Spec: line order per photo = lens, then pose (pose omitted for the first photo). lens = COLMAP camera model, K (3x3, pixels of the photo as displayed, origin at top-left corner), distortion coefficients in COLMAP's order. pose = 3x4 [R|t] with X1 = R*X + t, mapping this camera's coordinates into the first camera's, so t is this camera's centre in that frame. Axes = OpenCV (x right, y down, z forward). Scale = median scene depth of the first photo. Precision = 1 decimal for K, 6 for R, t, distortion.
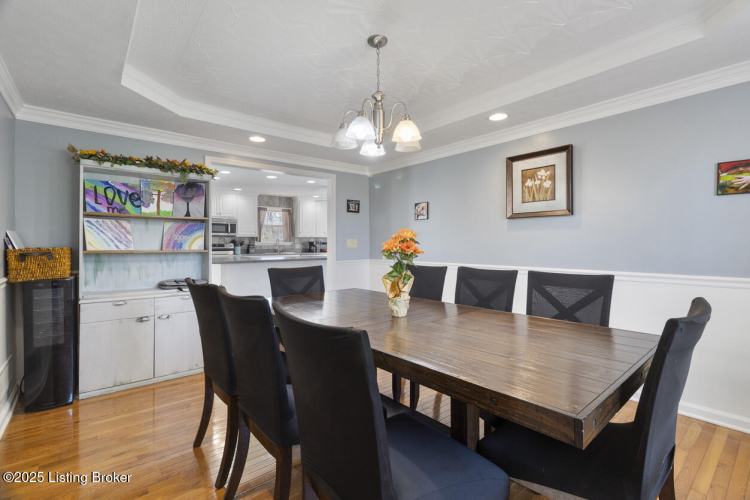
lens RADIAL K [[349.0, 0, 374.5], [0, 349.0, 244.5], [0, 0, 1]] dist [0.000300, 0.000105]
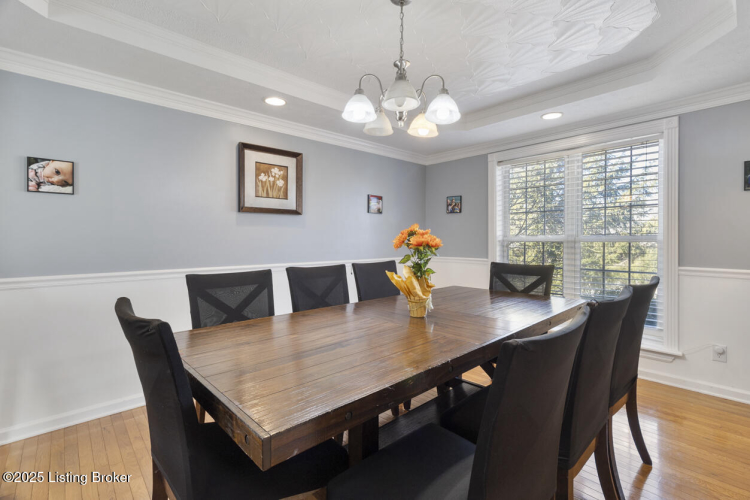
lens RADIAL K [[349.0, 0, 374.5], [0, 349.0, 244.5], [0, 0, 1]] dist [0.000300, 0.000105]
pose [[-0.051507, 0.006926, 0.998649, -0.524879], [0.017829, 0.999823, -0.006014, 0.017808], [-0.998513, 0.017495, -0.051622, 0.756148]]
